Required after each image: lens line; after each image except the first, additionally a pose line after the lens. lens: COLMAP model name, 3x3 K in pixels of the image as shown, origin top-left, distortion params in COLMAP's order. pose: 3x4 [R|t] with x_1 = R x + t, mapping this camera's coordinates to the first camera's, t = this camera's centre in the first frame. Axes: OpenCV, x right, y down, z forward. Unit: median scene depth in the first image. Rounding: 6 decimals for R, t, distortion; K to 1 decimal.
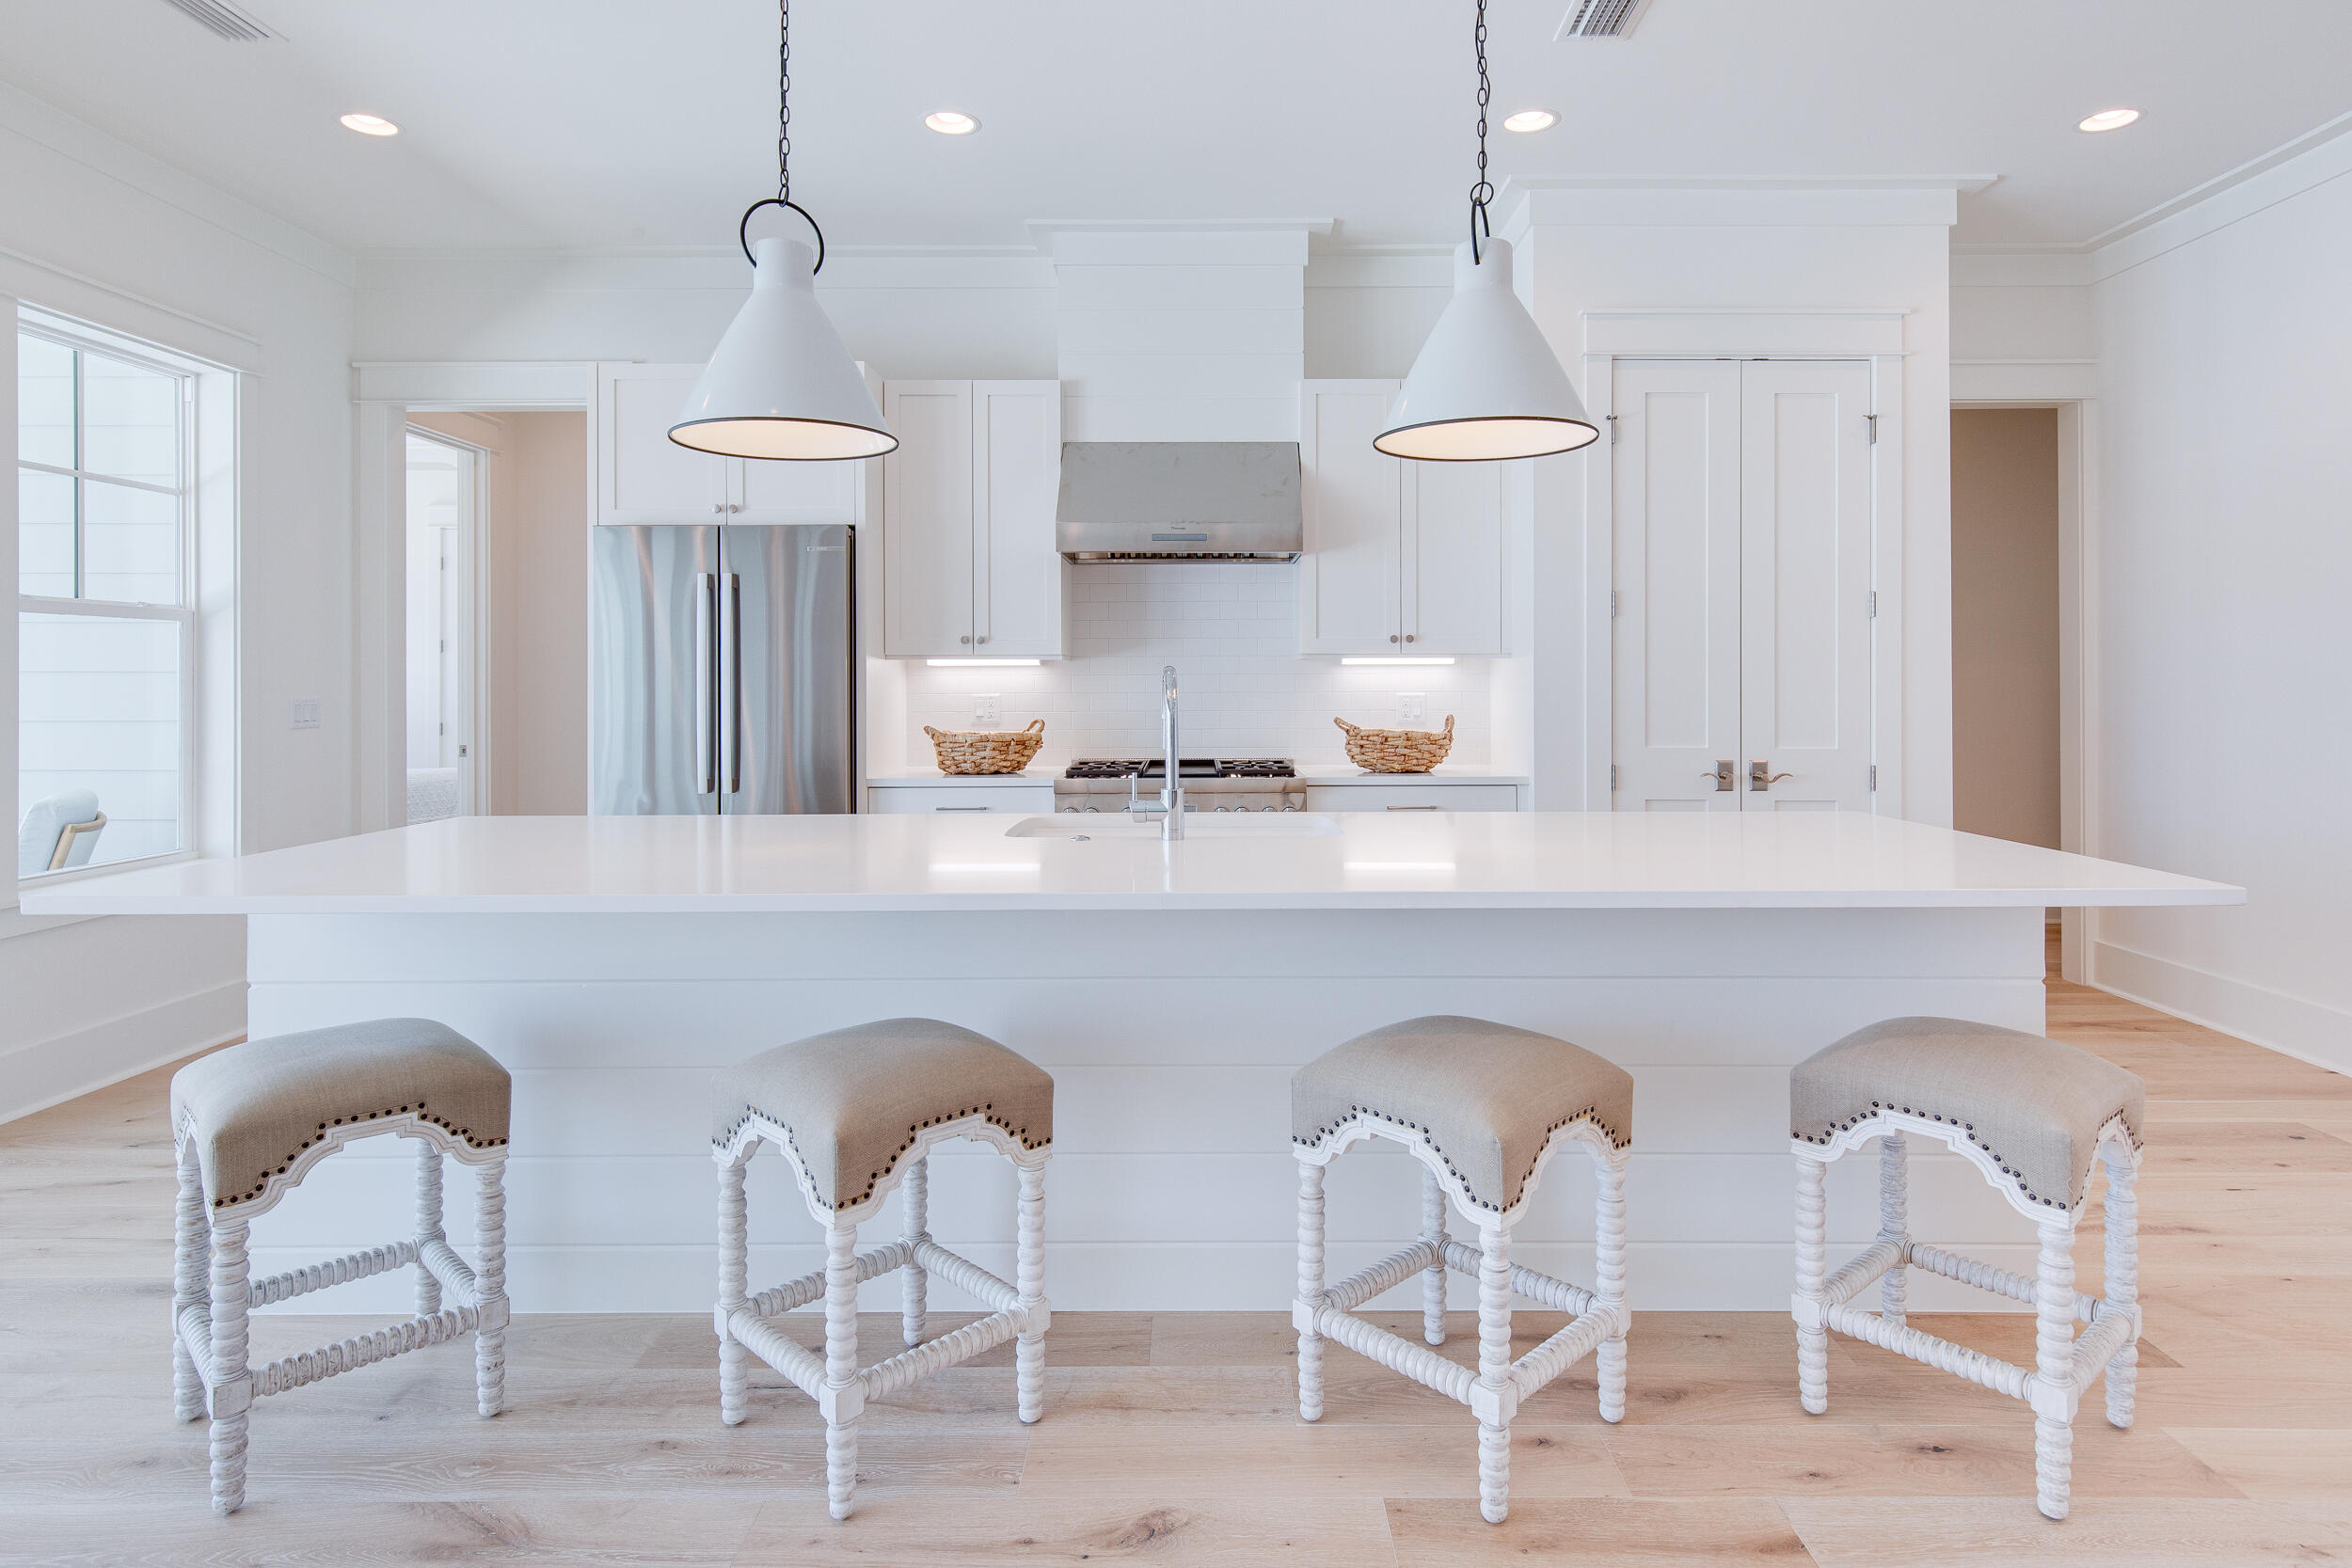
lens RADIAL K [[1327.0, 0, 1207.4], [0, 1327.0, 694.5], [0, 0, 1]] dist [0.003172, 0.000306]
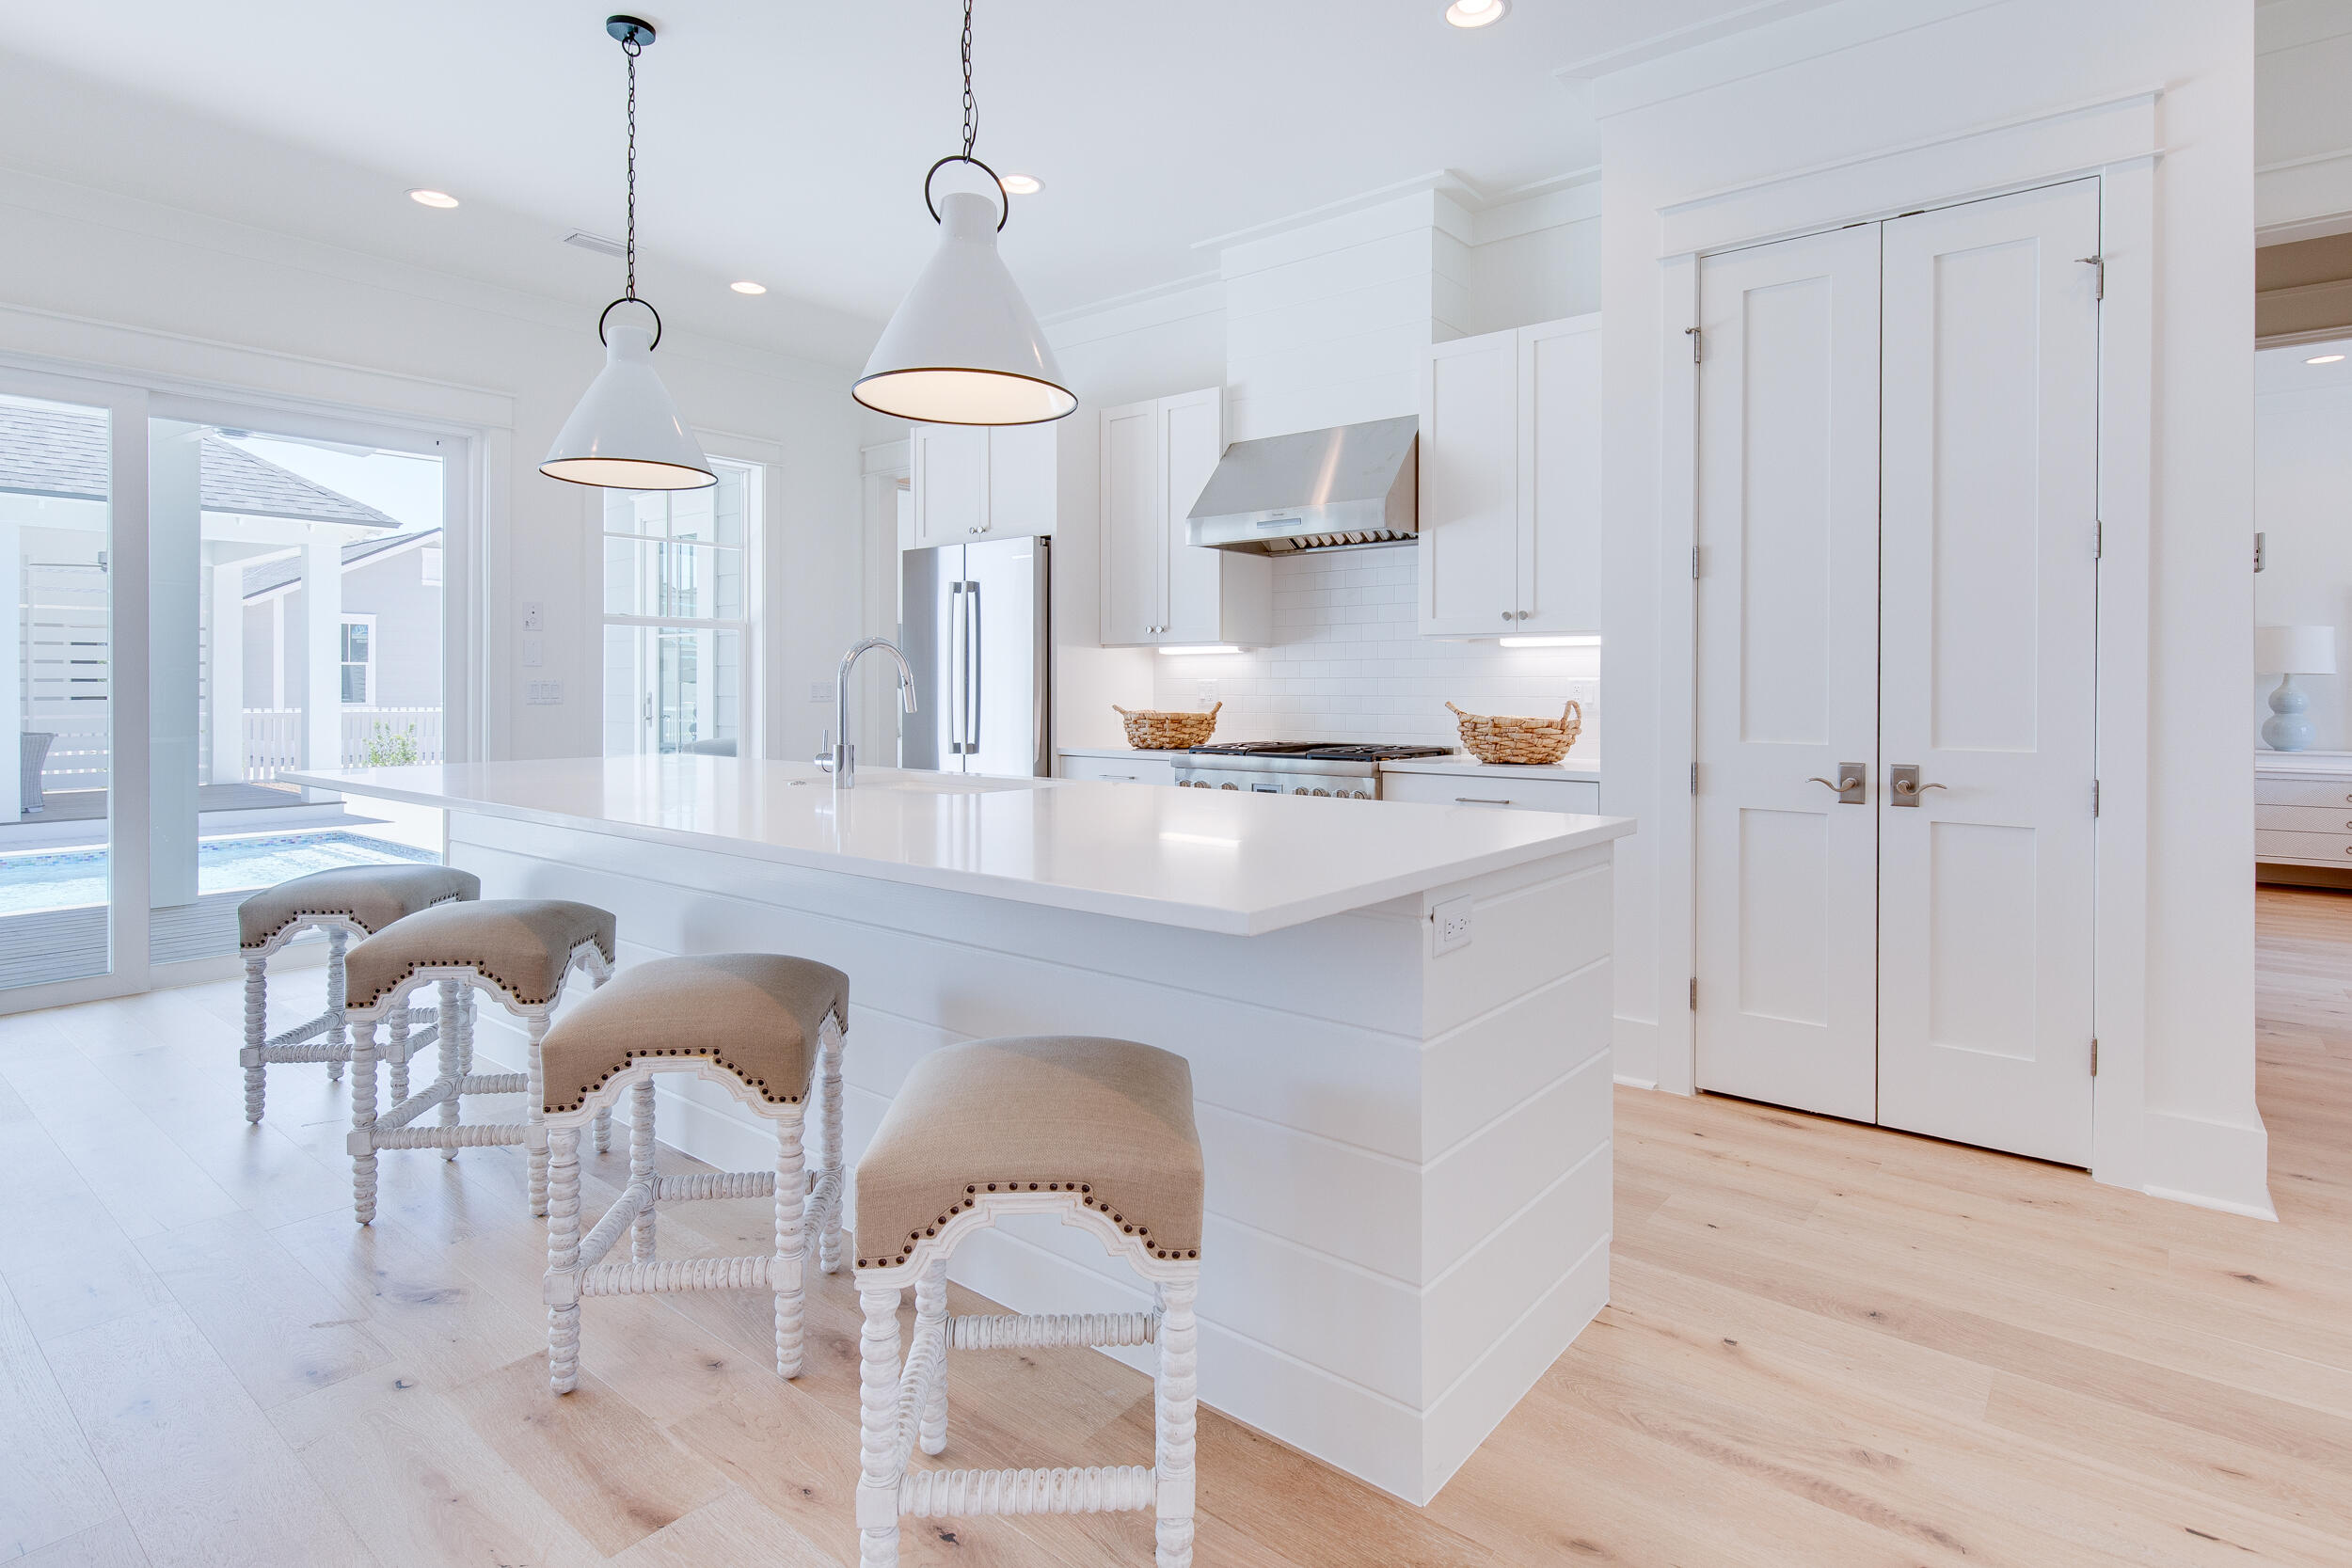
lens RADIAL K [[1222.8, 0, 1200.2], [0, 1222.8, 703.3], [0, 0, 1]] dist [-0.007513, 0.000347]
pose [[0.772381, 0.011297, -0.635060, 0.524884], [-0.010688, 0.999931, 0.004789, 0.016450], [0.635070, 0.003089, 0.772448, 0.229841]]
